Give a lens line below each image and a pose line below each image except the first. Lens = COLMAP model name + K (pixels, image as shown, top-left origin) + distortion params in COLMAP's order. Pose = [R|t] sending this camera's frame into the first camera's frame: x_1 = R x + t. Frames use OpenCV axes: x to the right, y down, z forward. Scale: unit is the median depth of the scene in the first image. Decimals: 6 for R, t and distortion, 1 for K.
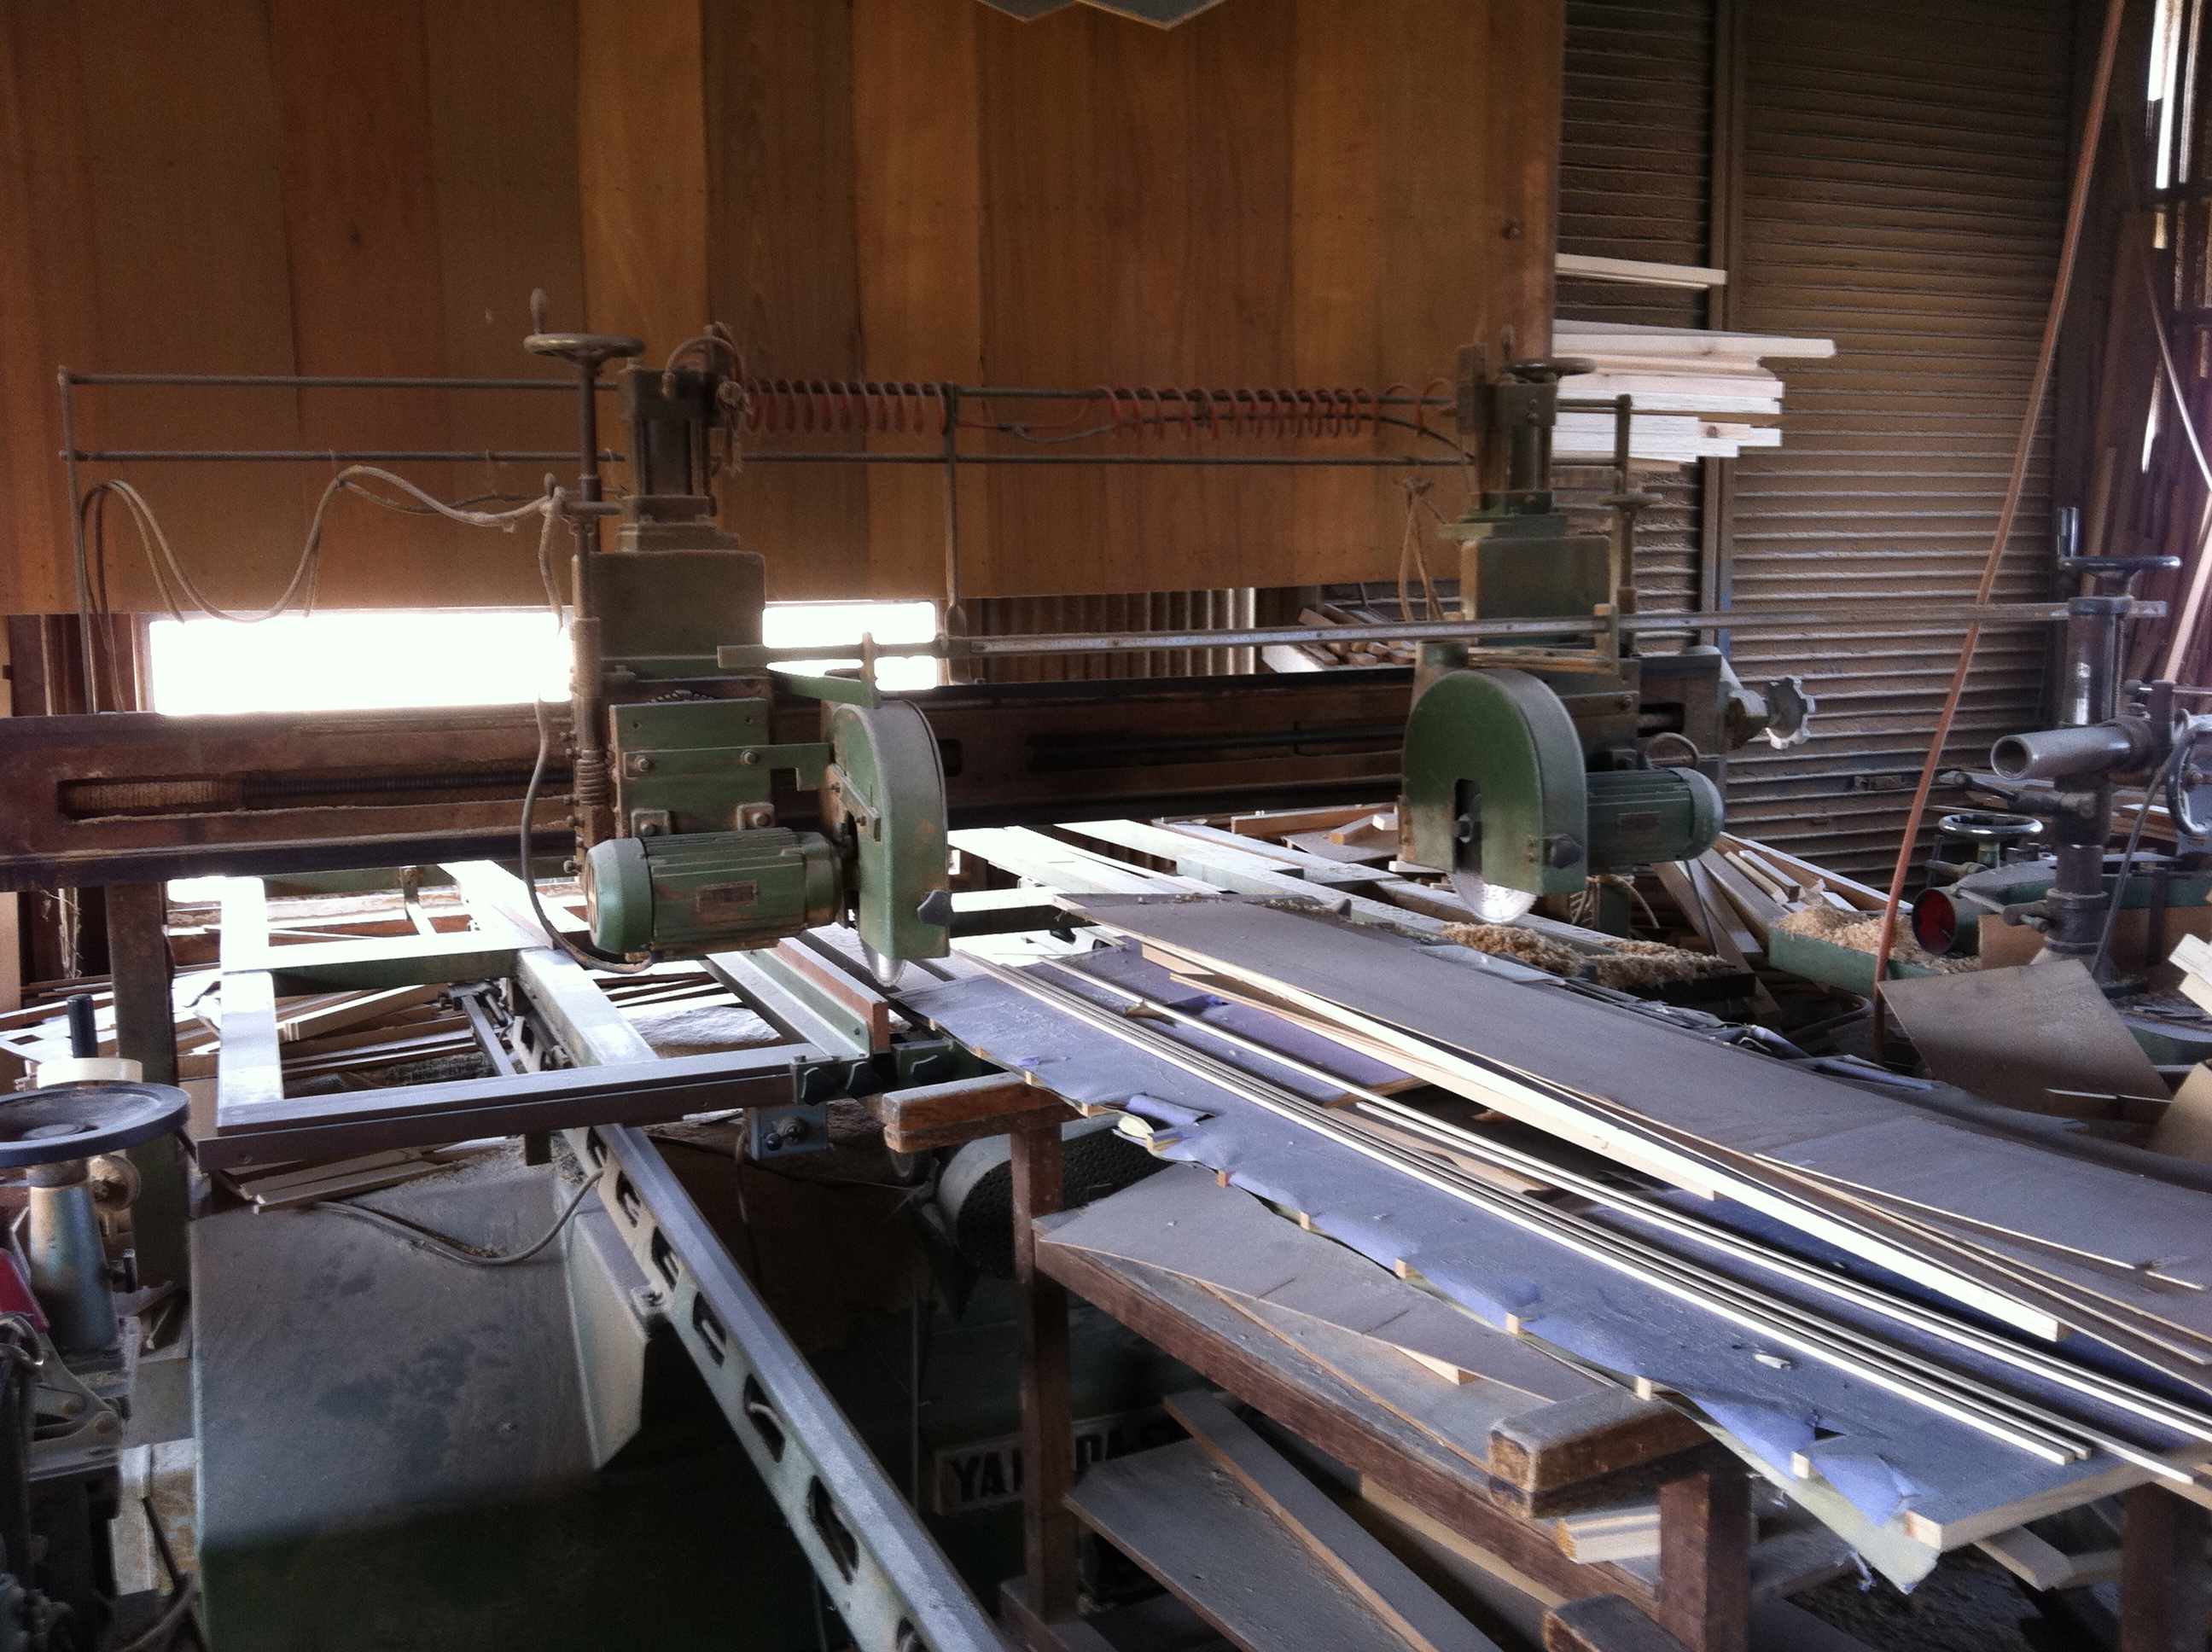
lens RADIAL K [[2074.1, 0, 1106.1], [0, 2074.1, 810.3], [0, 0, 1]] dist [0.057705, -0.133345]
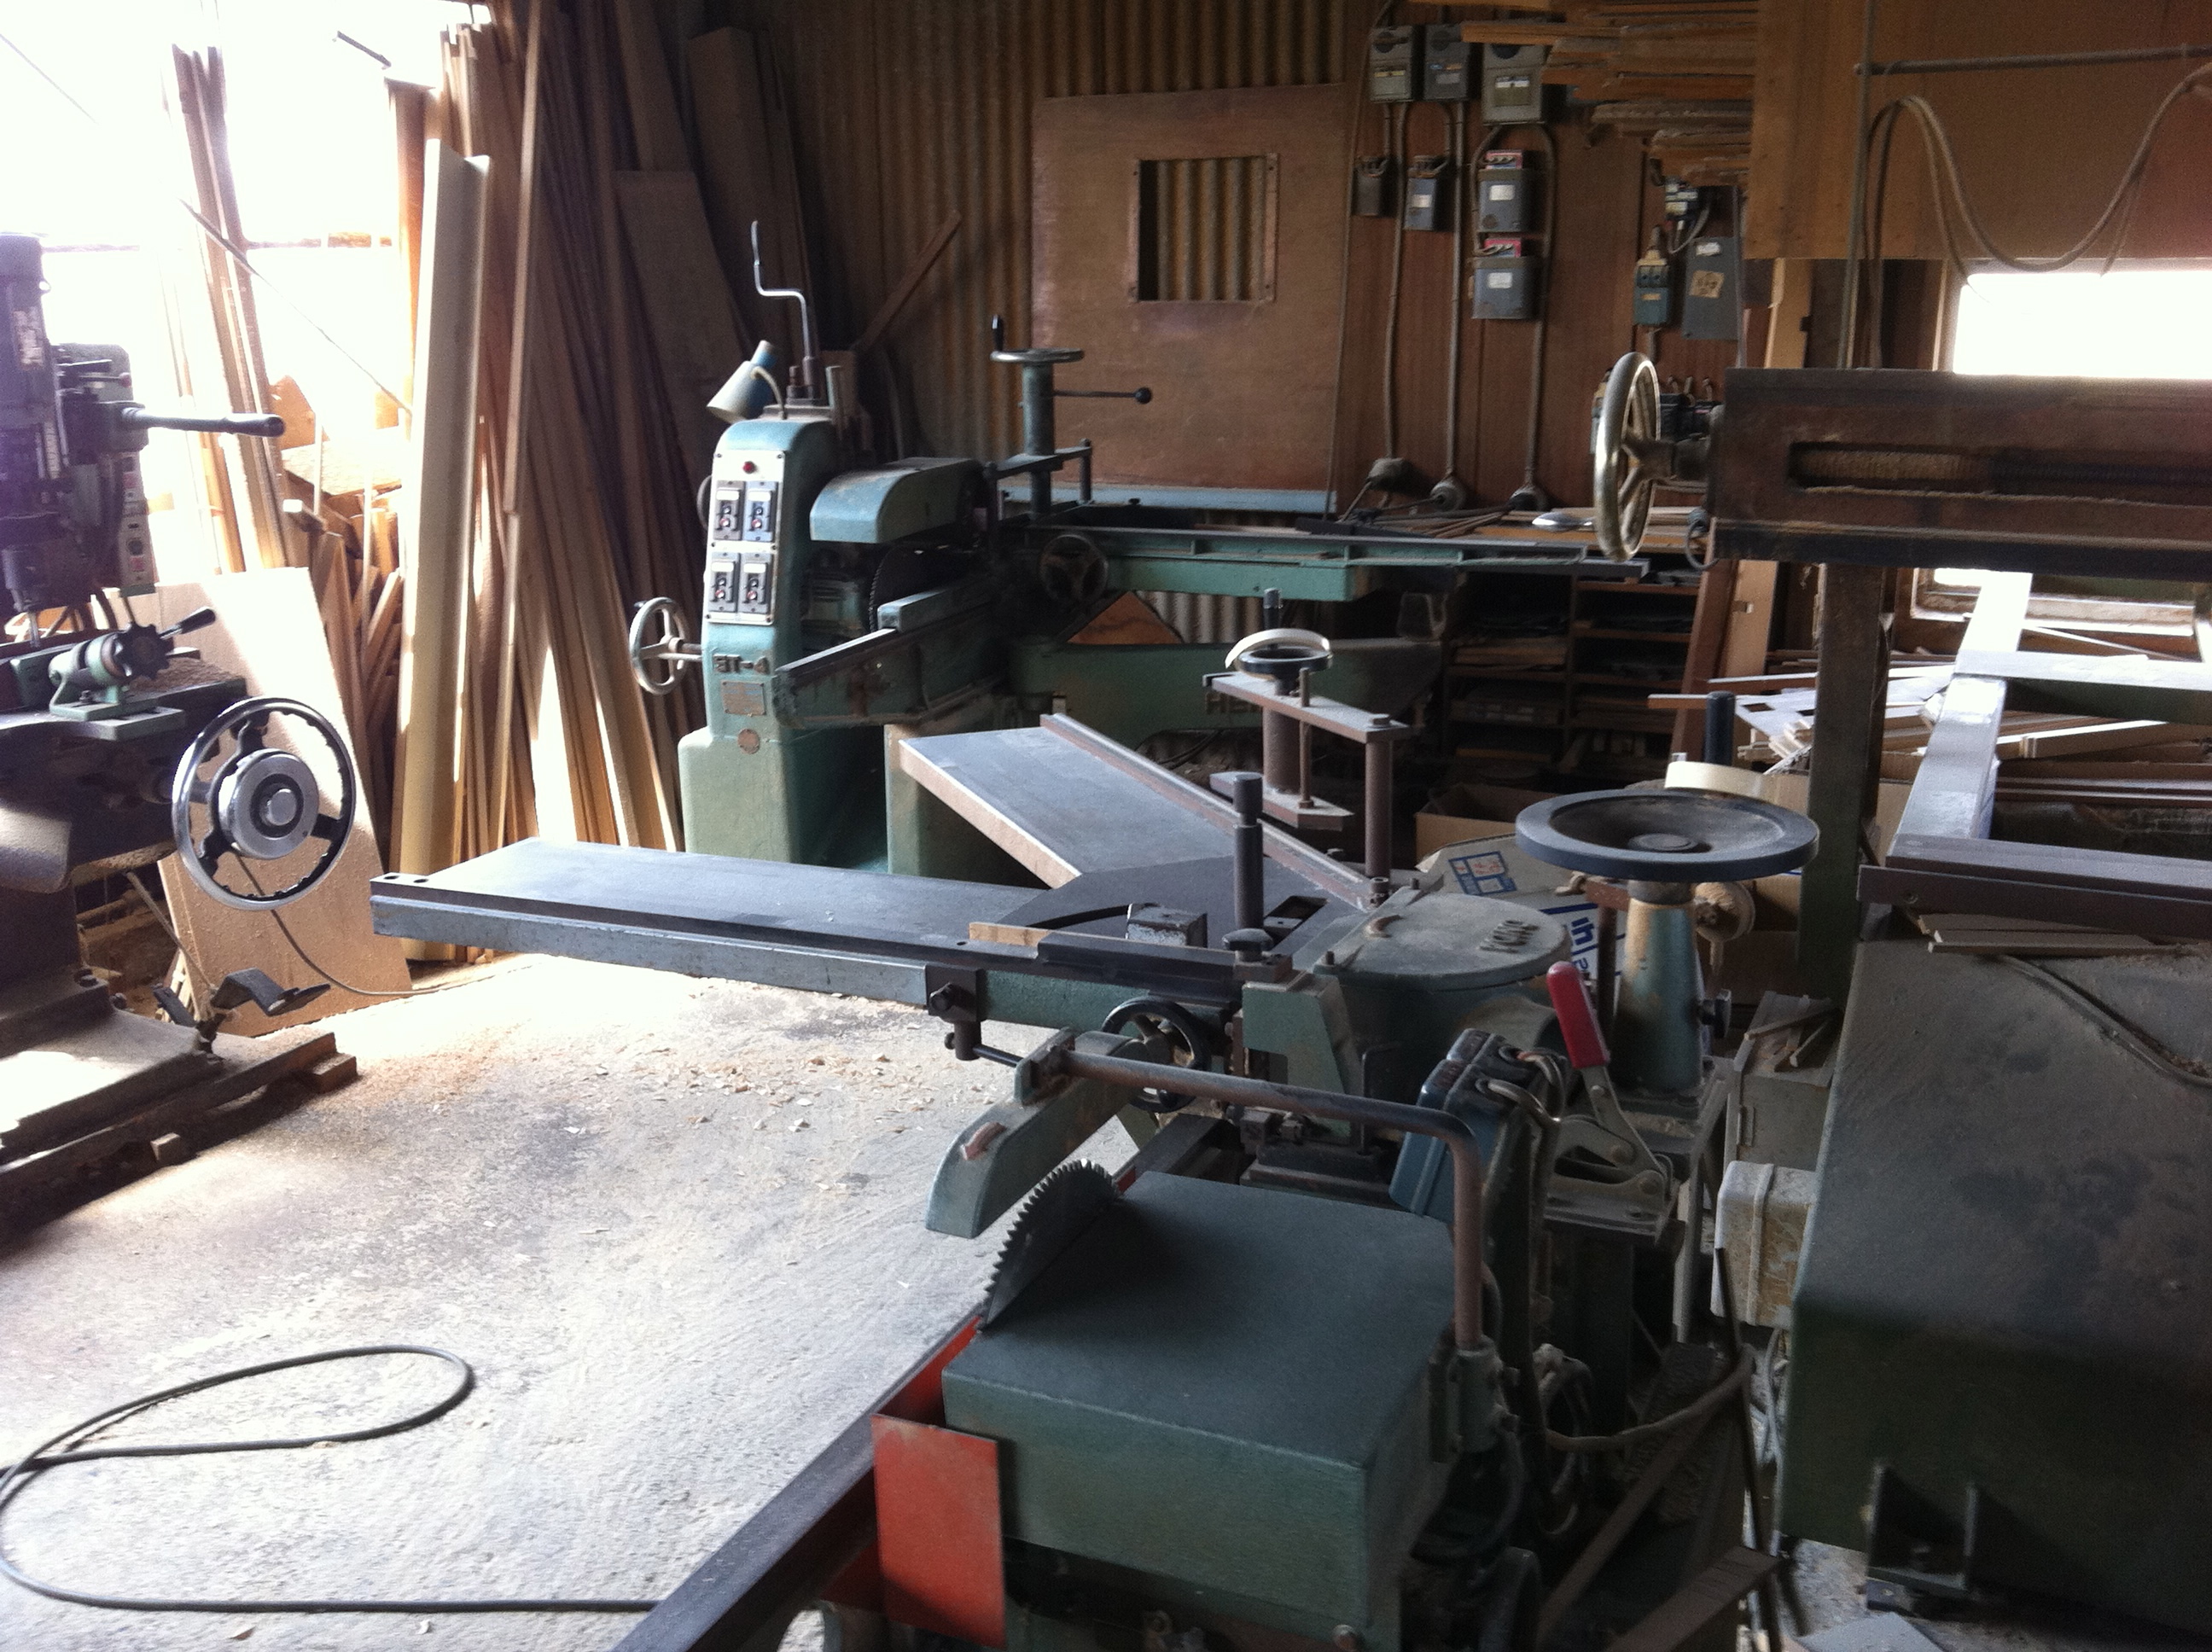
lens RADIAL K [[2074.1, 0, 1106.1], [0, 2074.1, 810.3], [0, 0, 1]] dist [0.057705, -0.133345]
pose [[0.675377, 0.198621, -0.710222, -0.026169], [-0.086844, 0.977768, 0.190860, -0.004568], [0.732342, -0.067224, 0.677611, 0.149375]]
